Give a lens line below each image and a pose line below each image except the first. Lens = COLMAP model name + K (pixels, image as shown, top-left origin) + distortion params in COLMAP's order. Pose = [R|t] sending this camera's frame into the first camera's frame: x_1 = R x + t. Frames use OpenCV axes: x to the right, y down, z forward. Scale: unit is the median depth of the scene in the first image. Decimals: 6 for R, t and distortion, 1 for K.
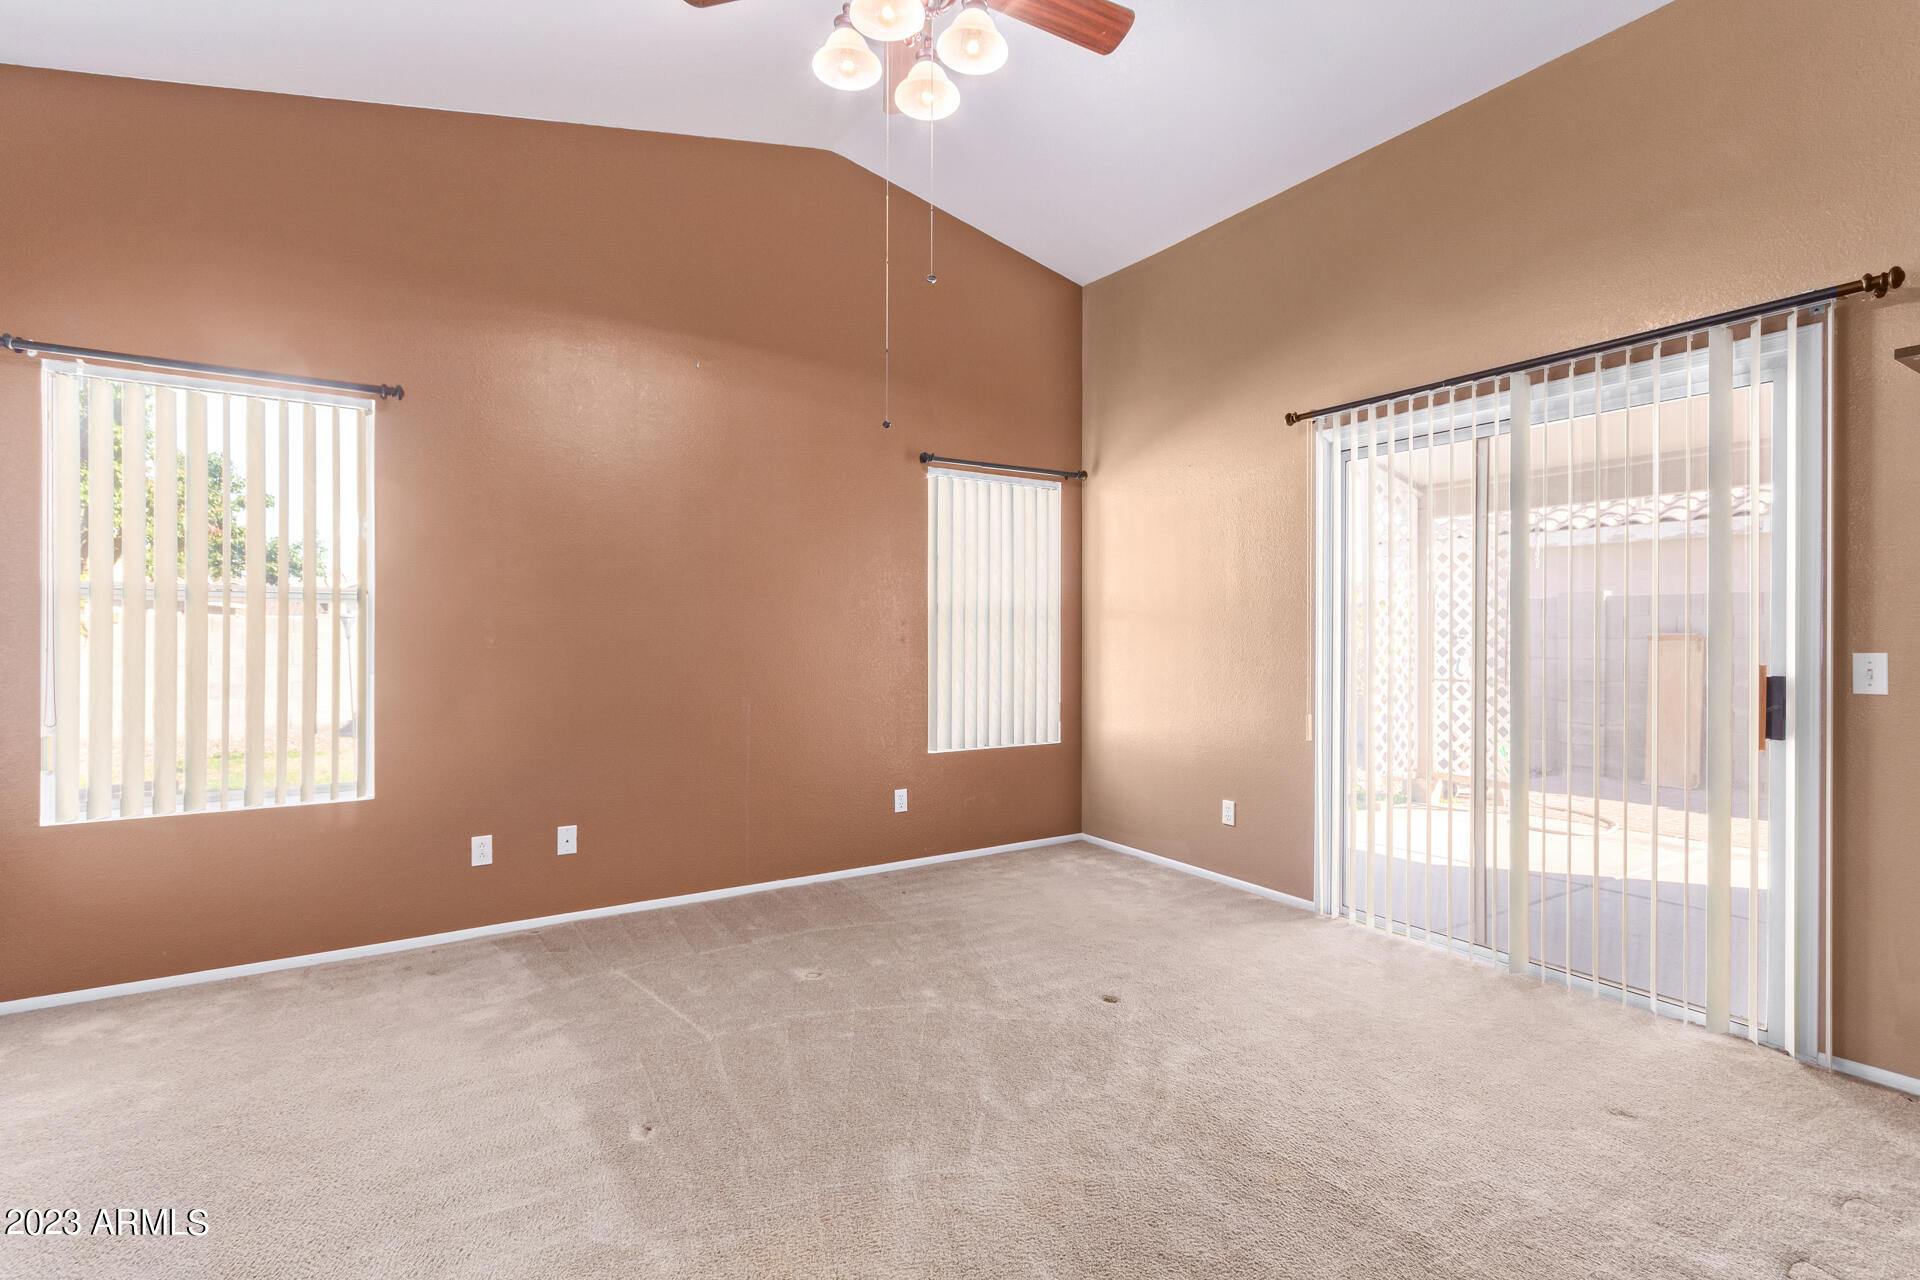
lens RADIAL K [[887.9, 0, 962.1], [0, 887.9, 634.7], [0, 0, 1]] dist [0.000737, 0.000122]
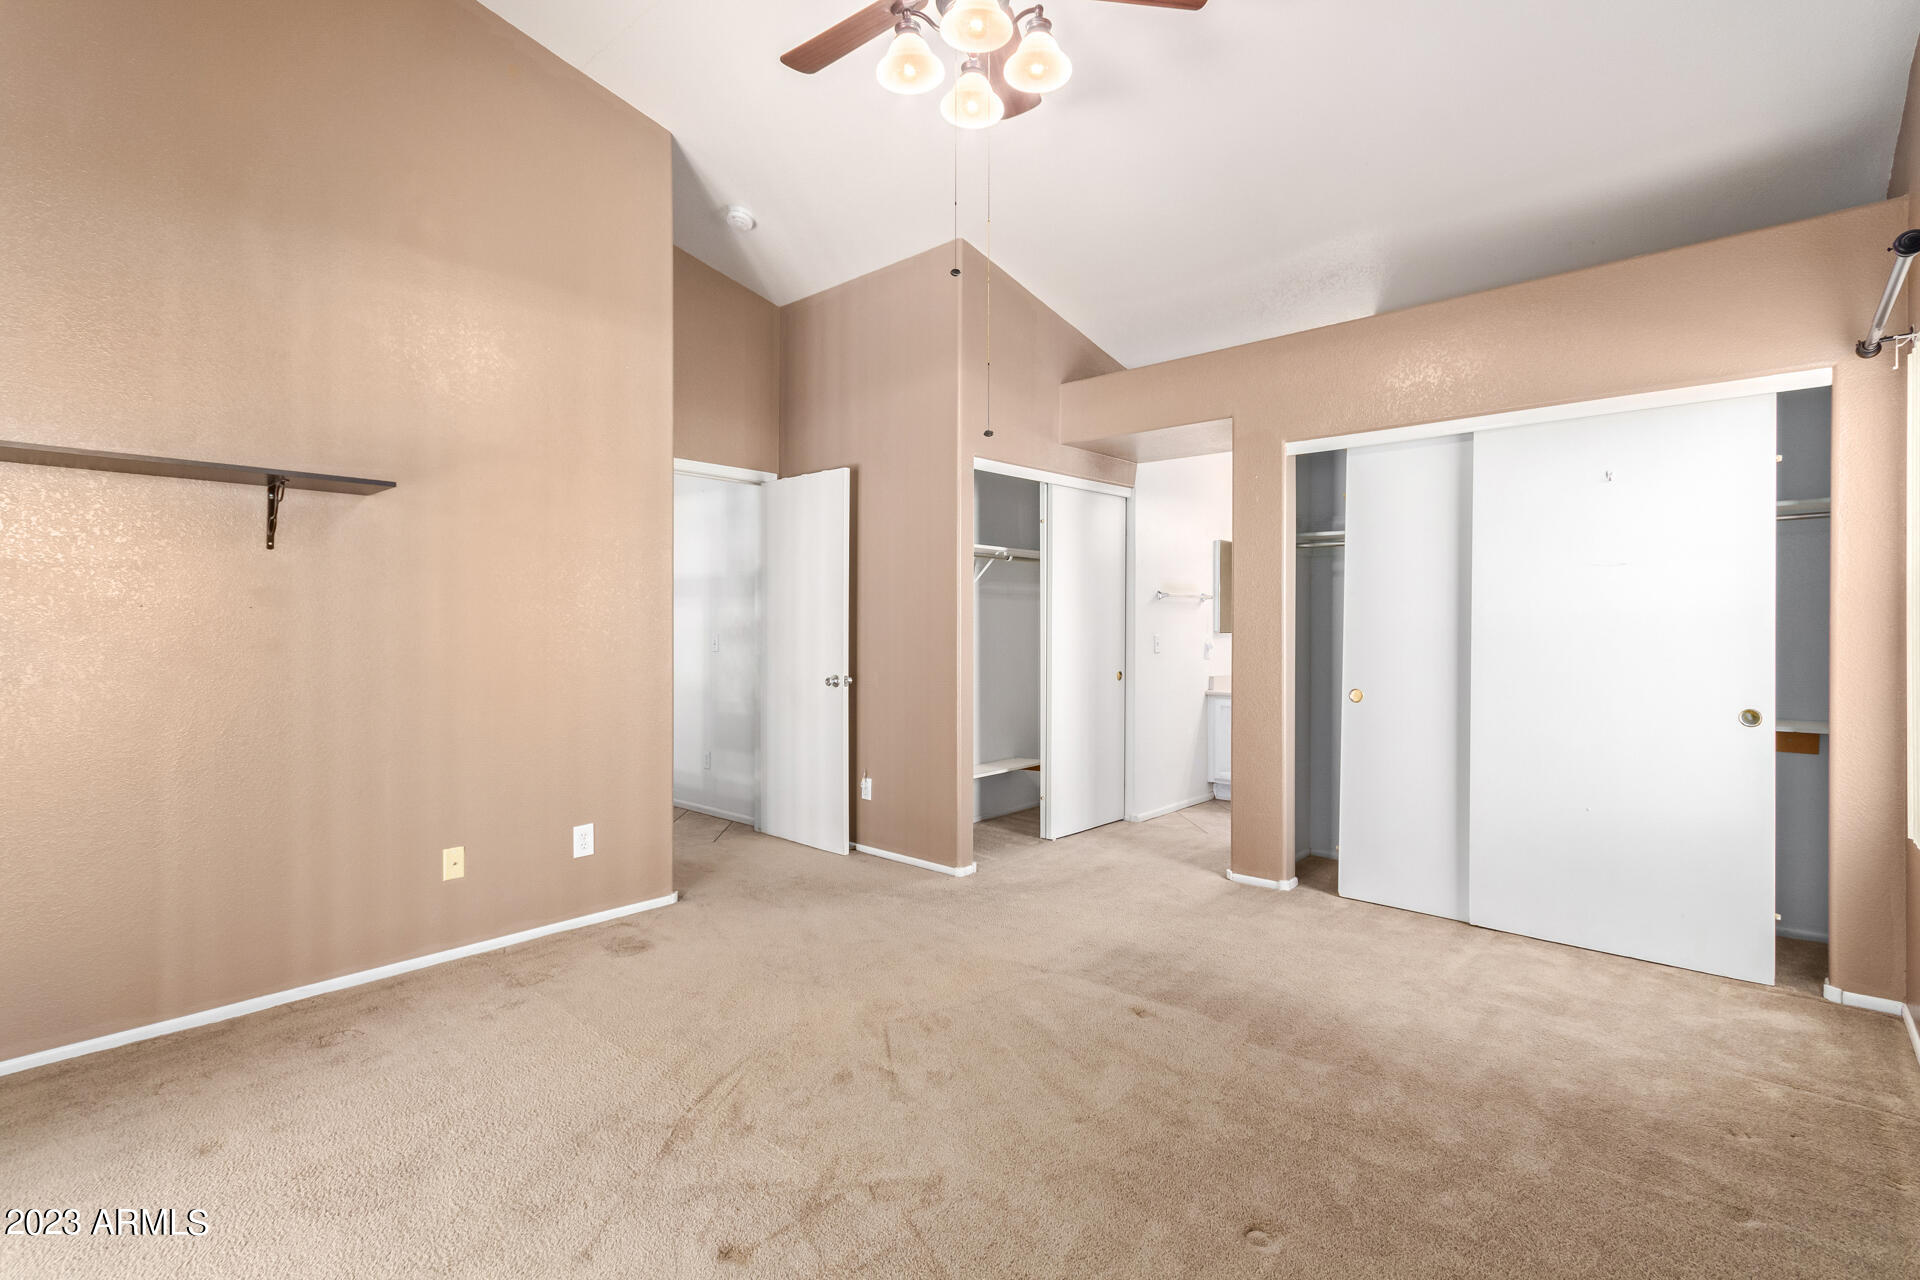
lens RADIAL K [[887.9, 0, 962.1], [0, 887.9, 634.7], [0, 0, 1]] dist [0.000737, 0.000122]
pose [[-0.970465, 0.009328, -0.241061, 0.111838], [0.007187, 0.999927, 0.009757, -0.004121], [0.241134, 0.007736, -0.970461, 1.204165]]
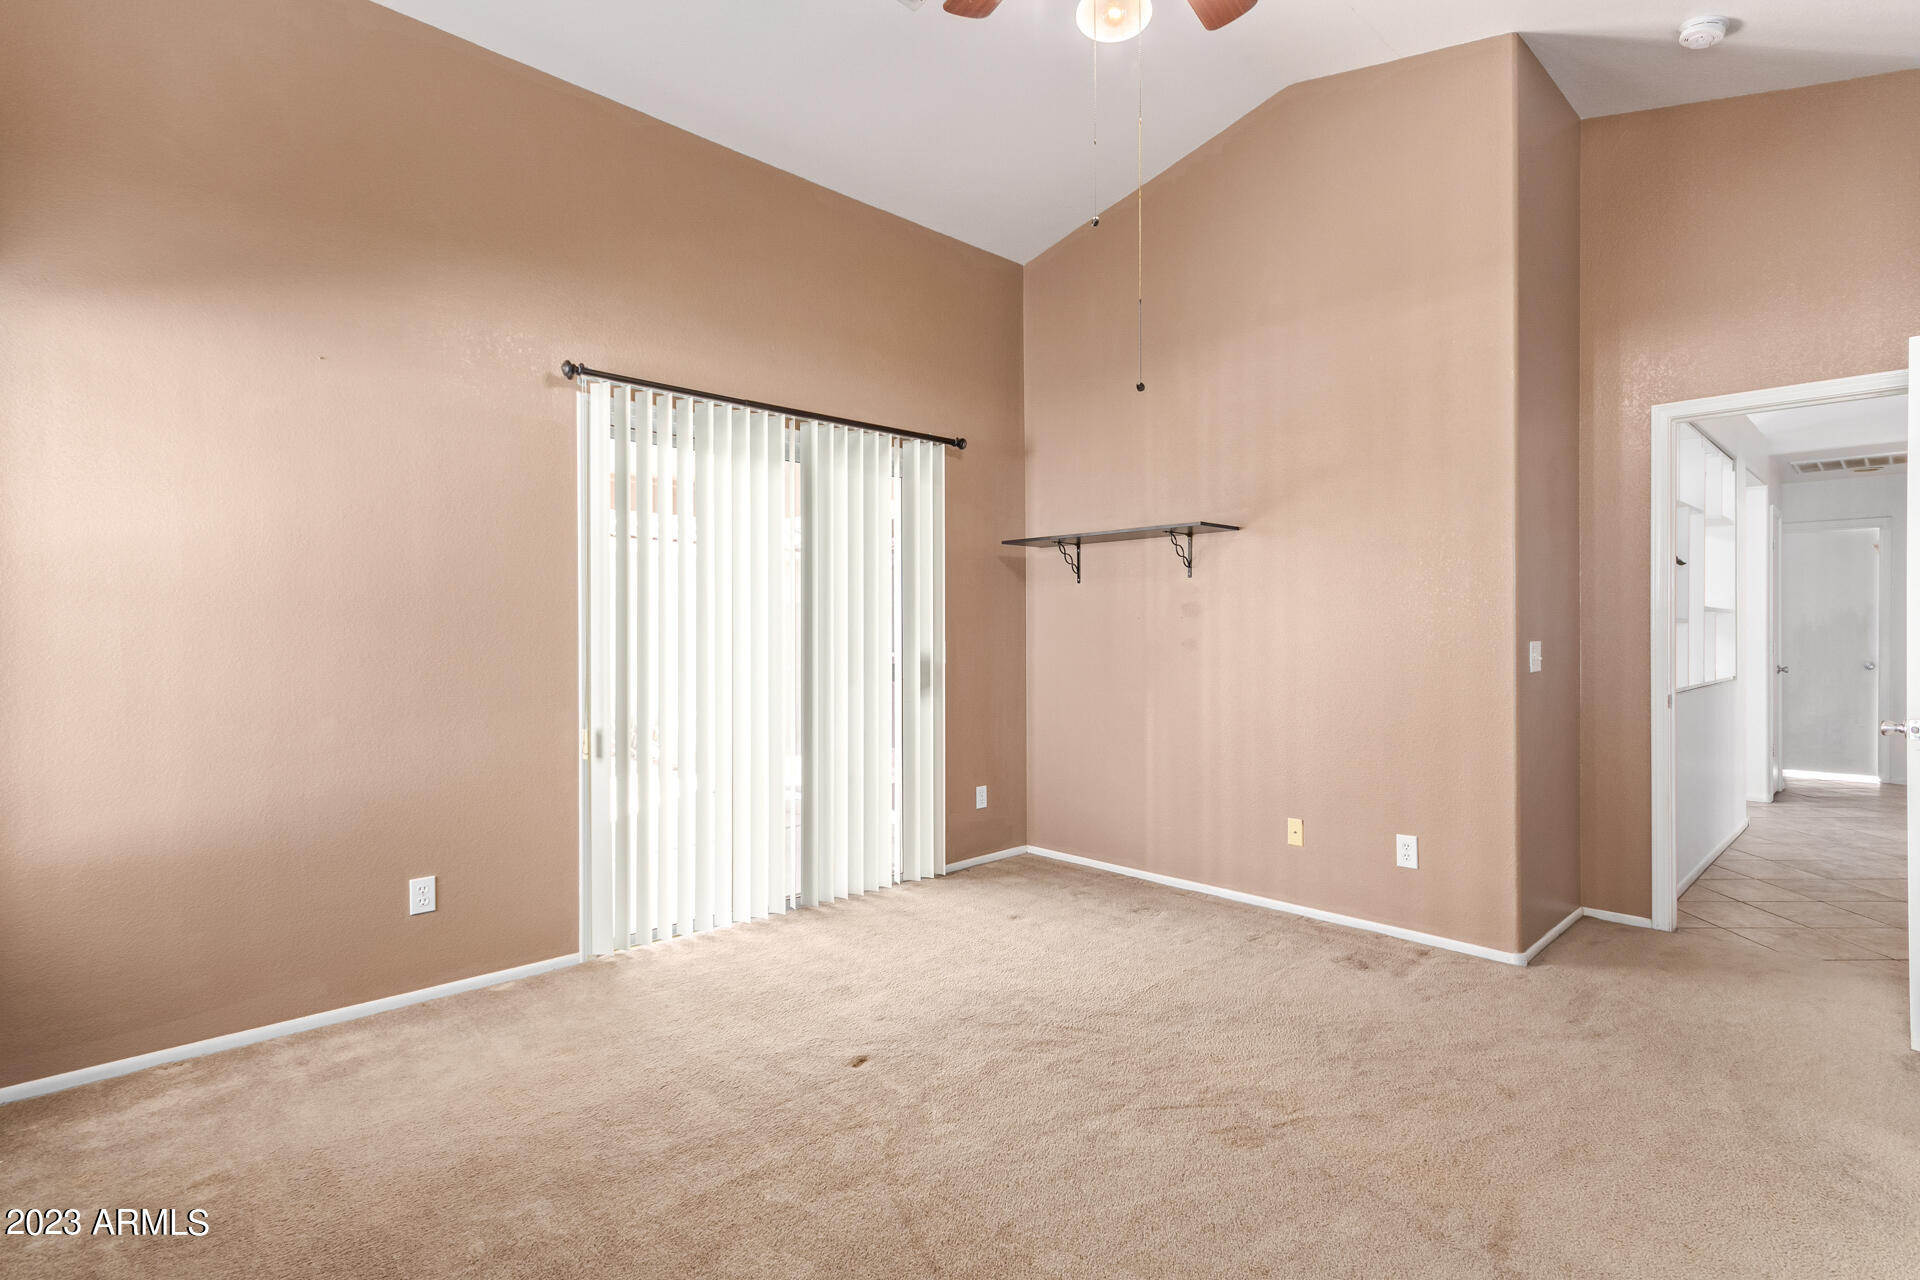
lens RADIAL K [[871.8, 0, 996.9], [0, 871.8, 637.4], [0, 0, 1]] dist [-0.001960, 0.000069]
pose [[-0.212427, -0.000249, 0.977177, -0.503365], [-0.002019, 0.999998, -0.000184, 0.002319], [-0.977175, -0.002011, -0.212427, 0.798246]]
